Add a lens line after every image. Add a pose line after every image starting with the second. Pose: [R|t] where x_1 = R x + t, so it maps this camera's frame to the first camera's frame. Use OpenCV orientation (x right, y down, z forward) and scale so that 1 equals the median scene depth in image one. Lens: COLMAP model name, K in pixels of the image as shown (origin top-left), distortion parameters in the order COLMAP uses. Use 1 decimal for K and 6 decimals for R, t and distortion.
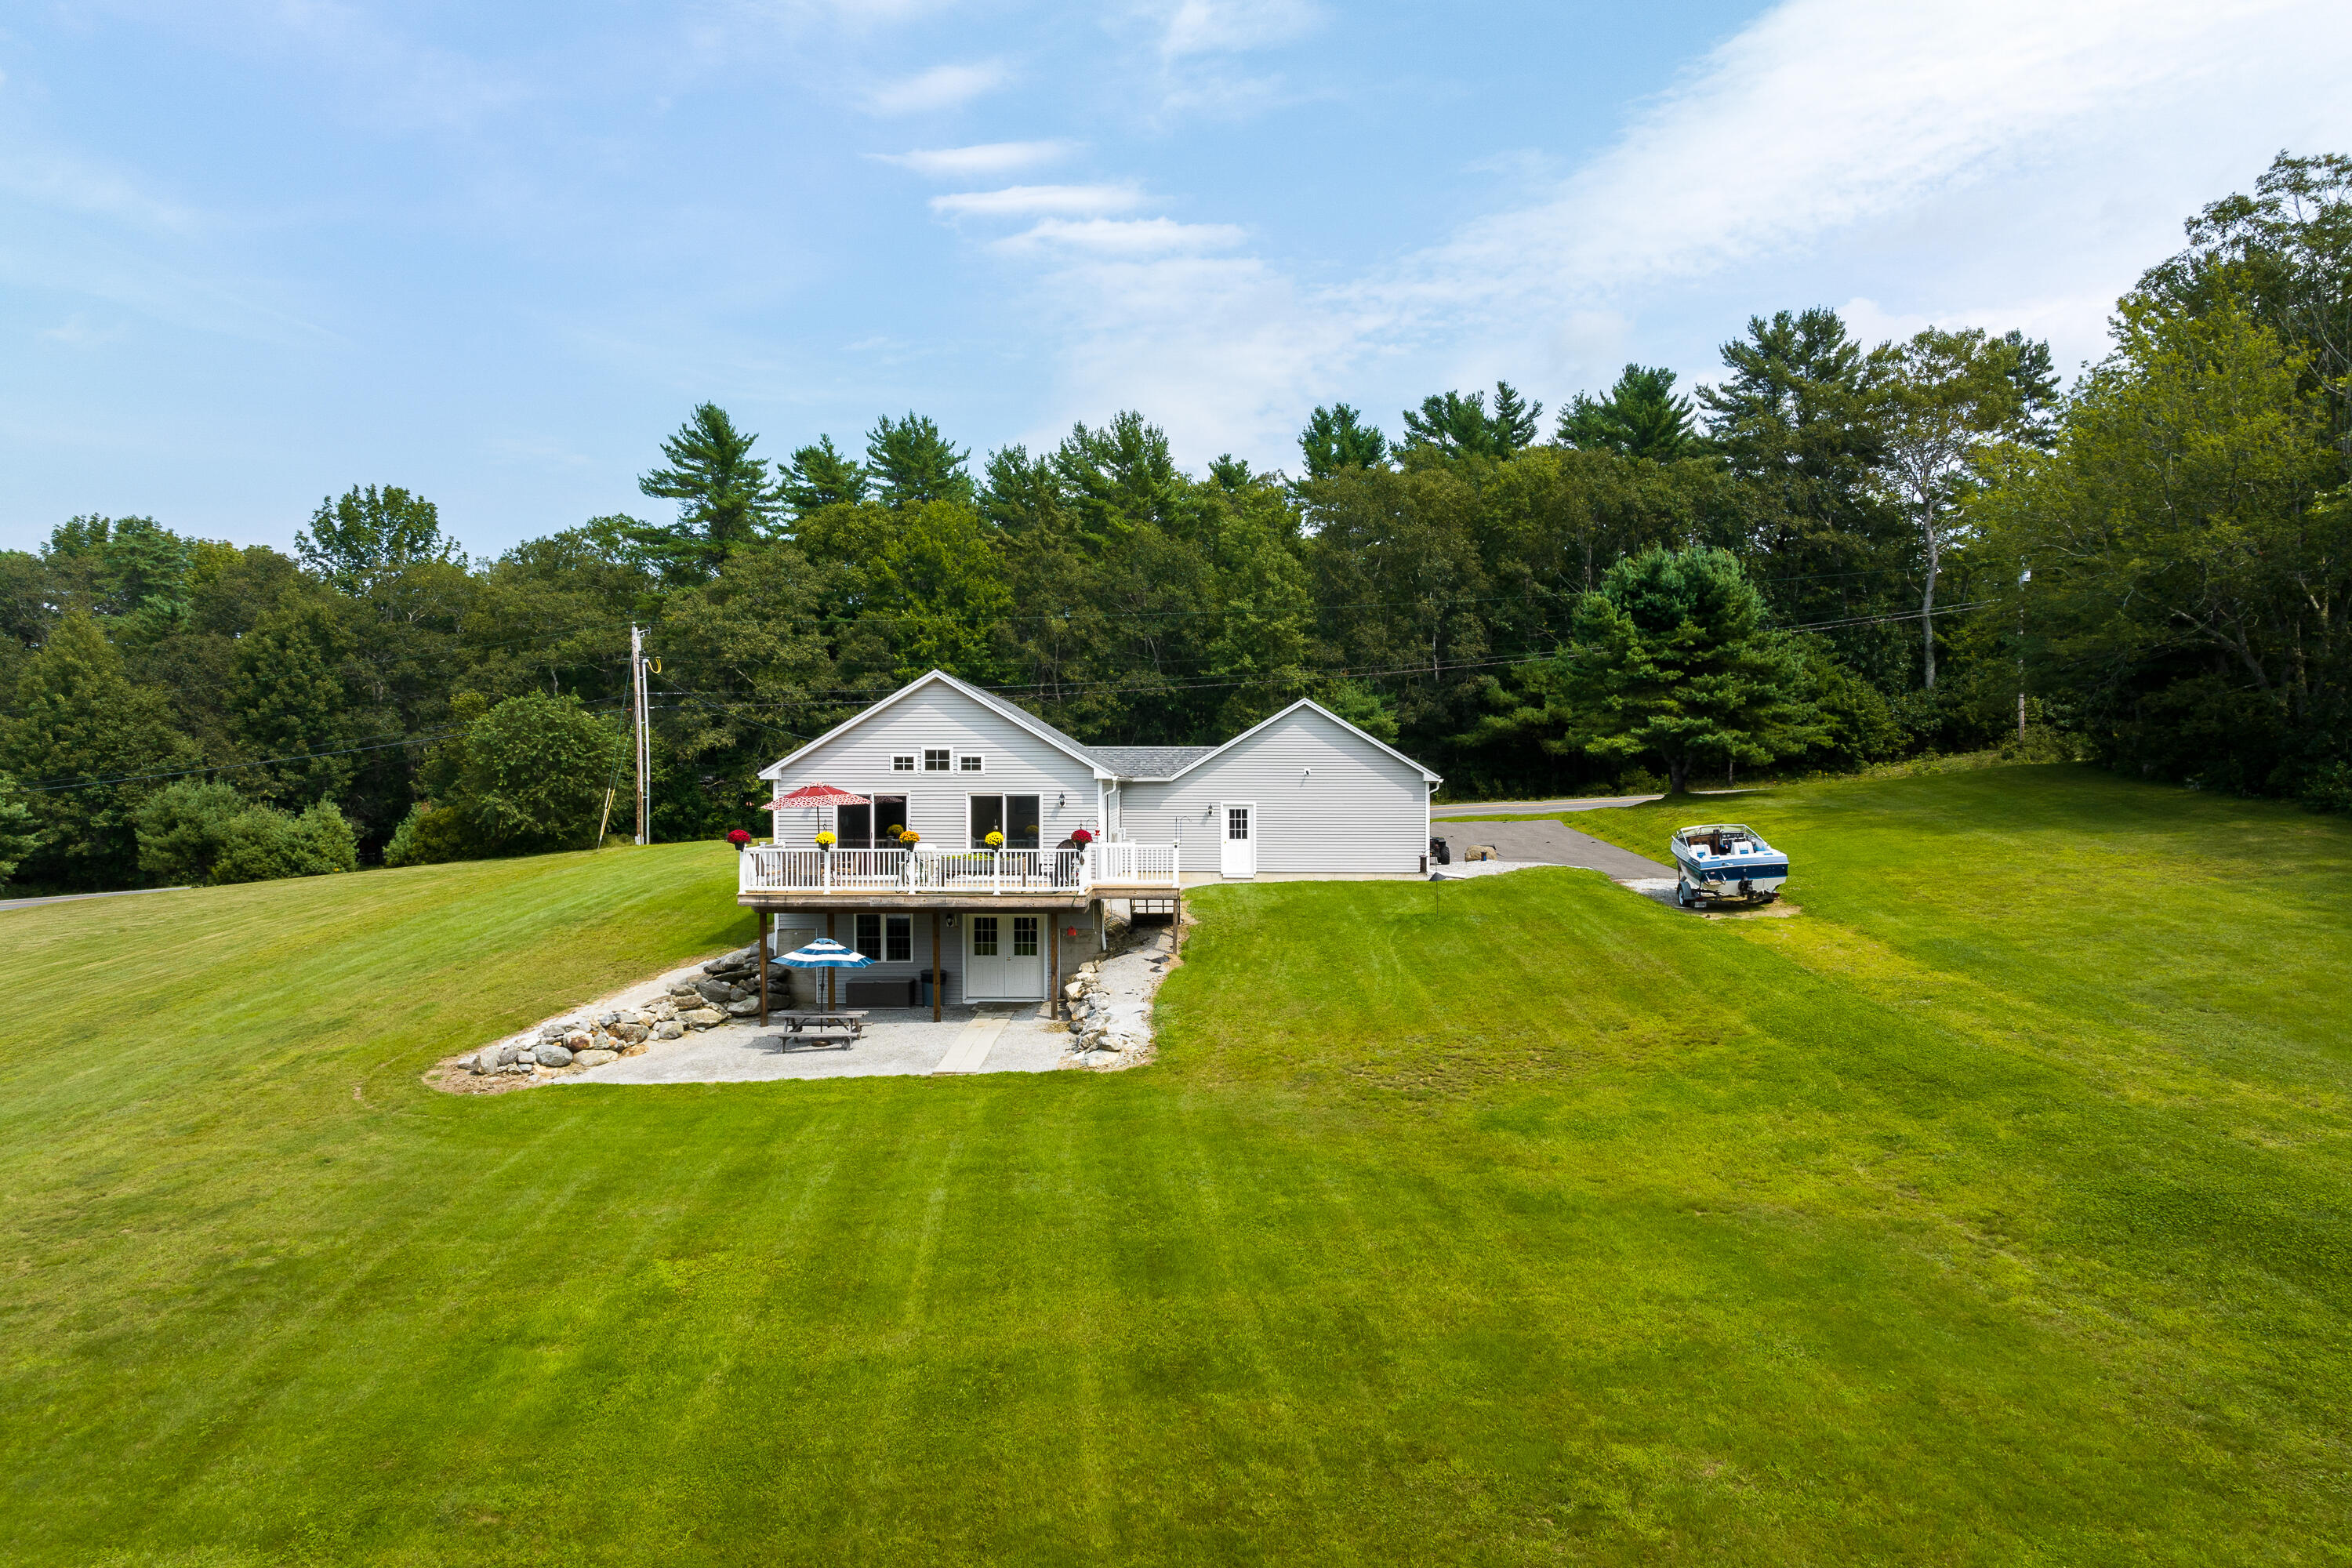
lens RADIAL K [[1622.5, 0, 1176.0], [0, 1622.5, 784.0], [0, 0, 1]] dist [-0.005228, -0.001309]
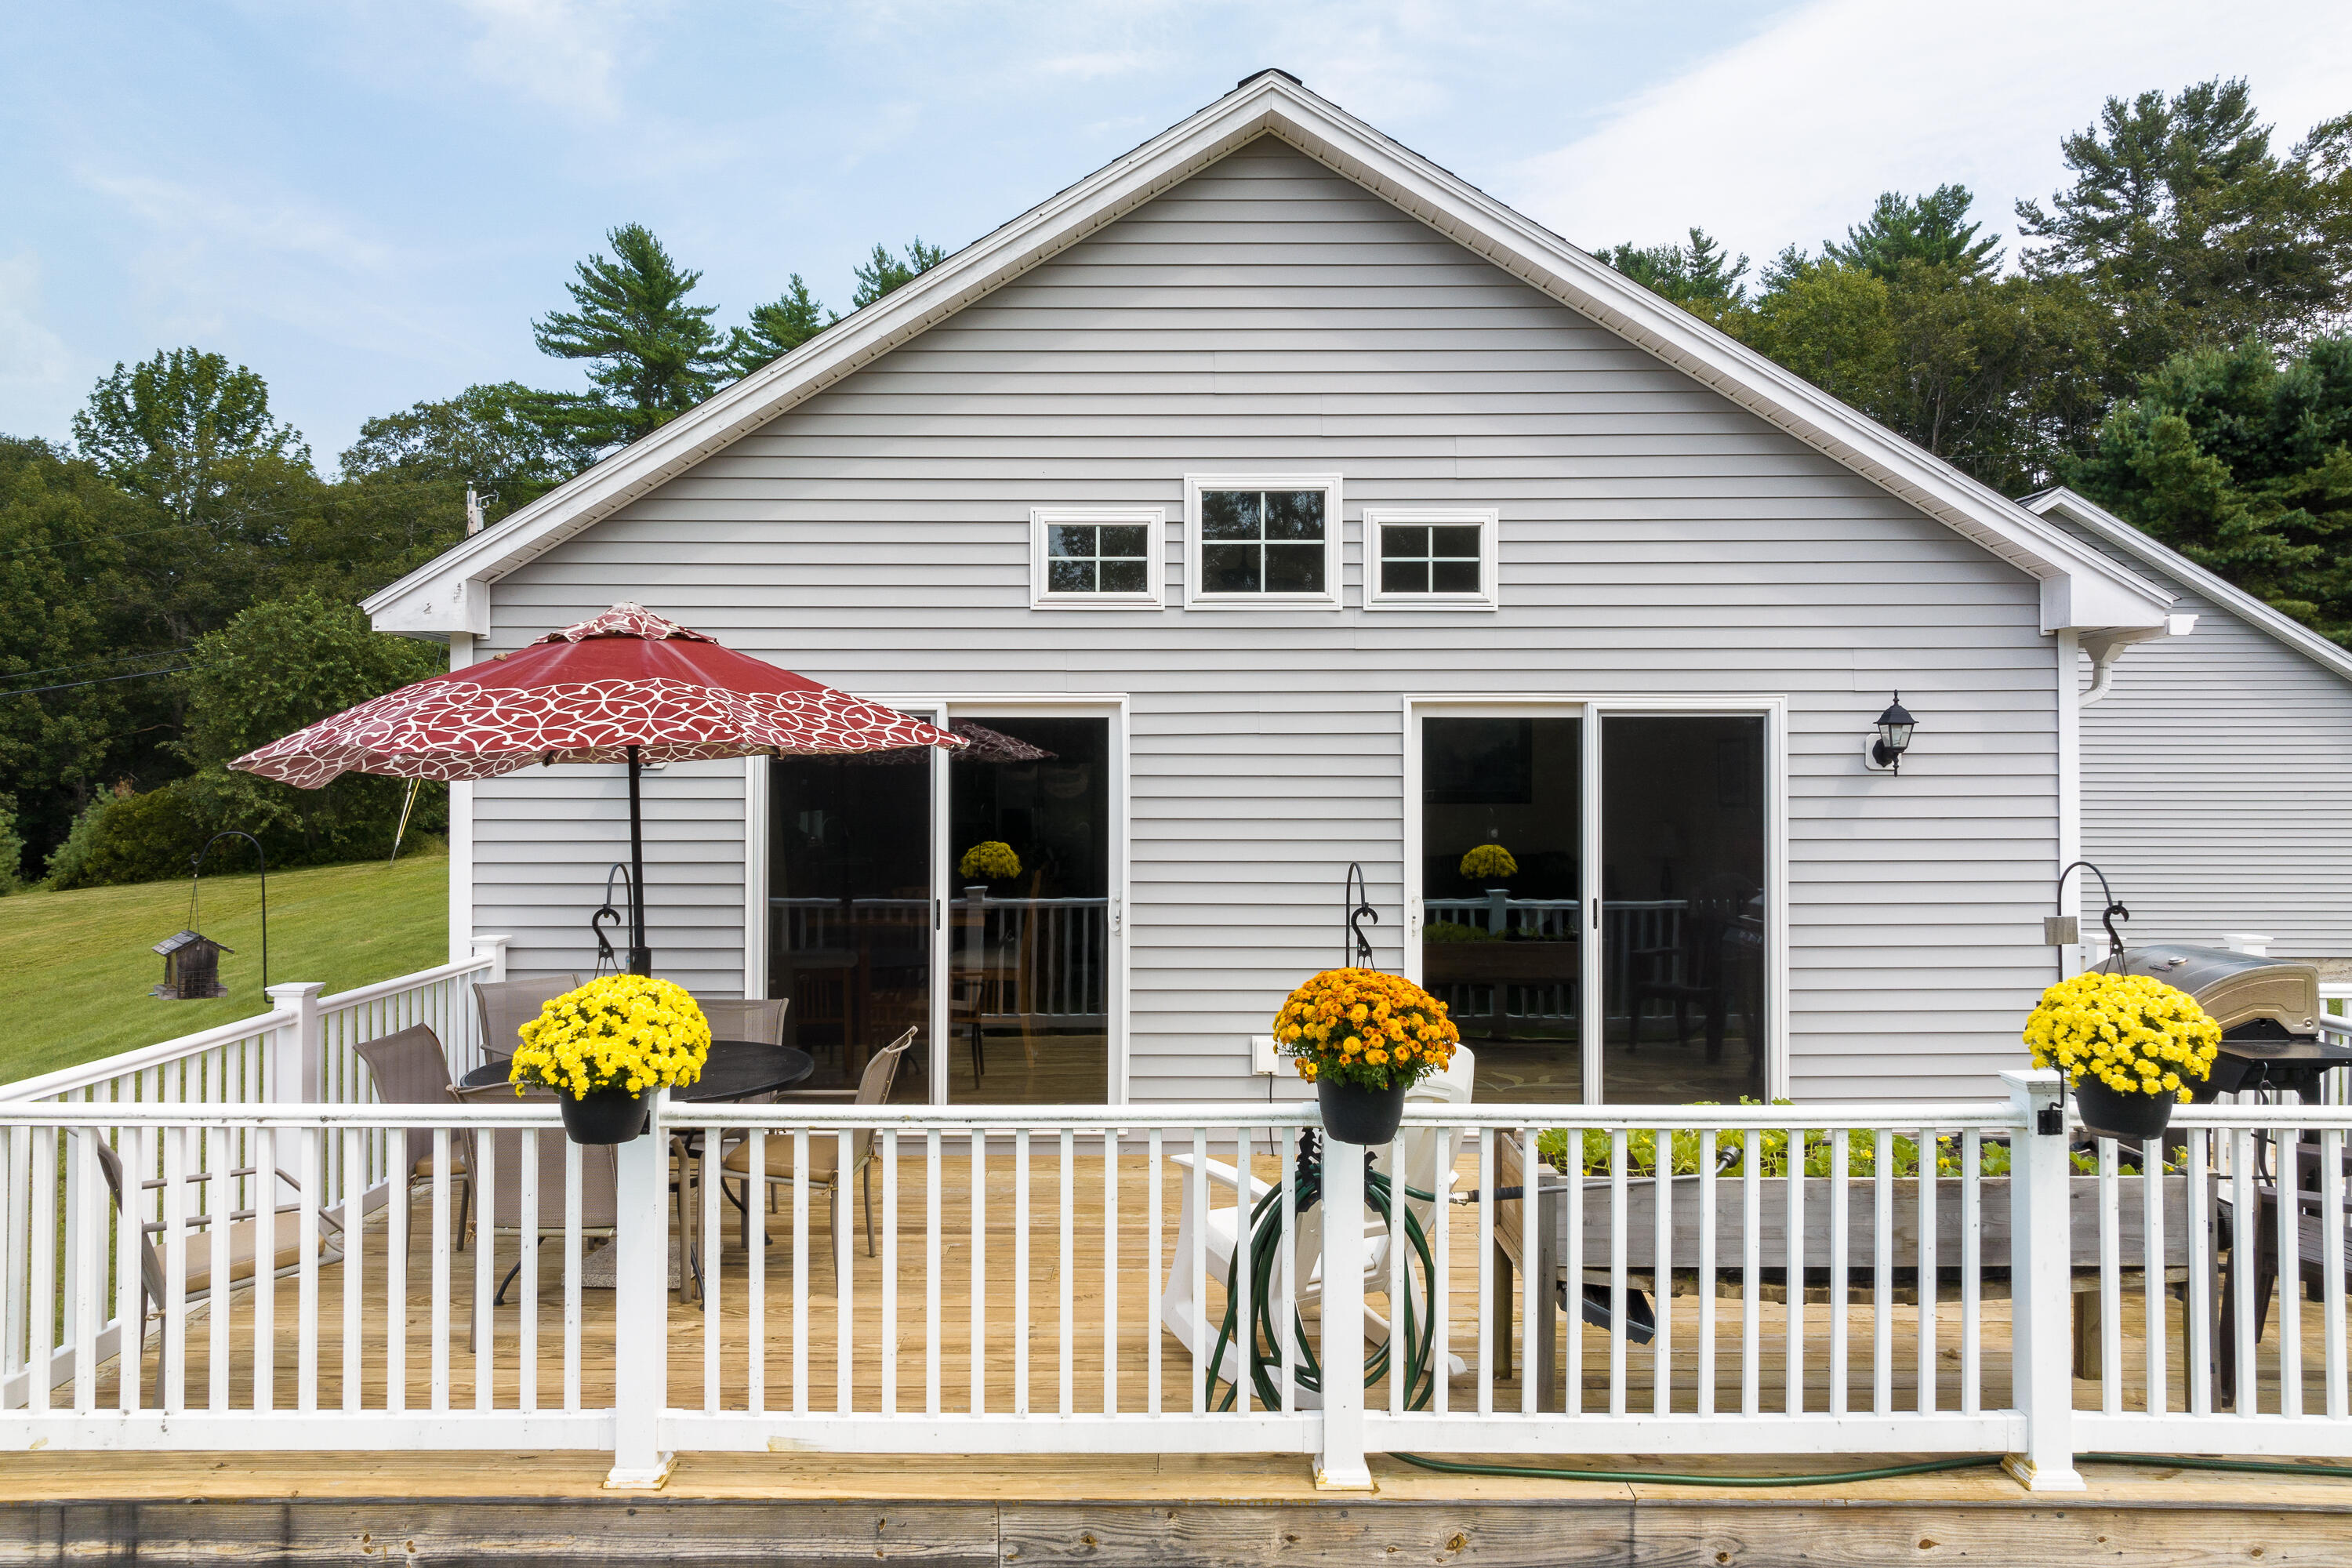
lens RADIAL K [[1633.1, 0, 1174.3], [0, 1633.1, 731.6], [0, 0, 1]] dist [-0.004444, 0.004292]
pose [[0.999943, 0.000739, 0.010610, -0.078648], [-0.000496, 0.999738, -0.022872, 0.006722], [-0.010624, 0.022866, 0.999682, 0.390421]]
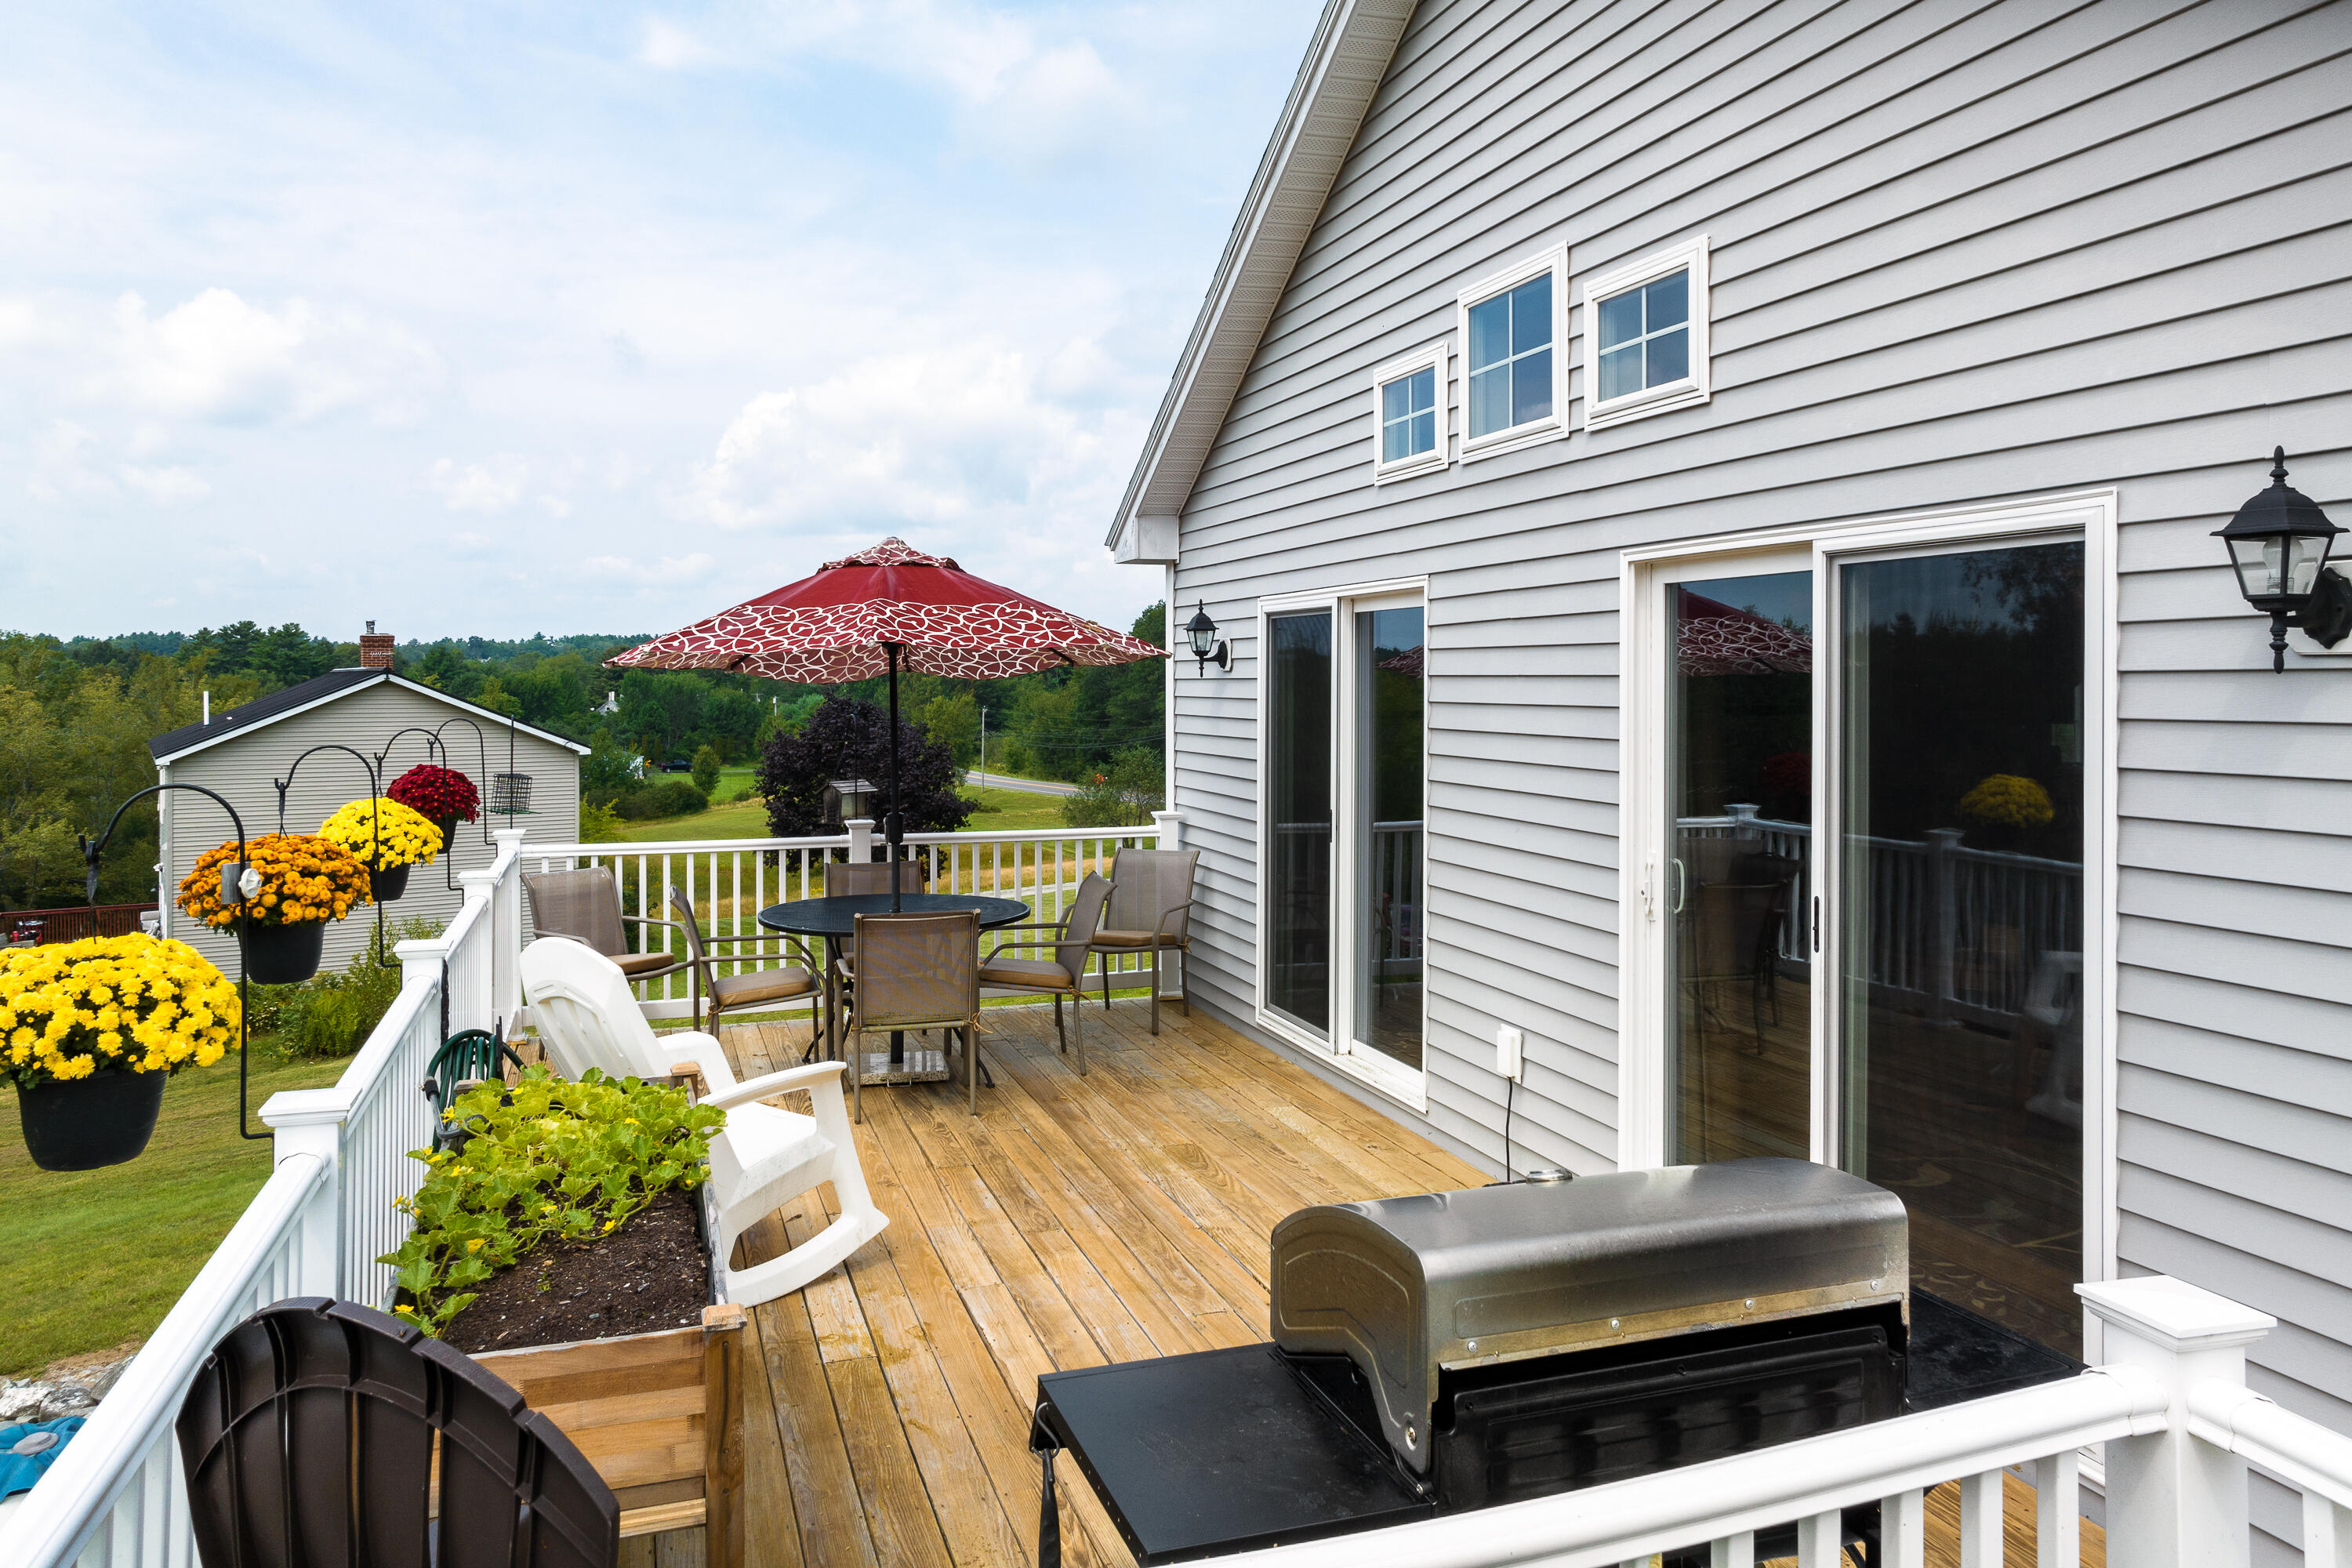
lens RADIAL K [[1633.1, 0, 1174.3], [0, 1633.1, 731.6], [0, 0, 1]] dist [-0.004444, 0.004292]
pose [[0.334618, 0.031529, -0.941826, -0.007088], [0.006799, 0.999333, 0.035870, 0.006981], [0.942329, -0.018407, 0.334181, 0.450754]]
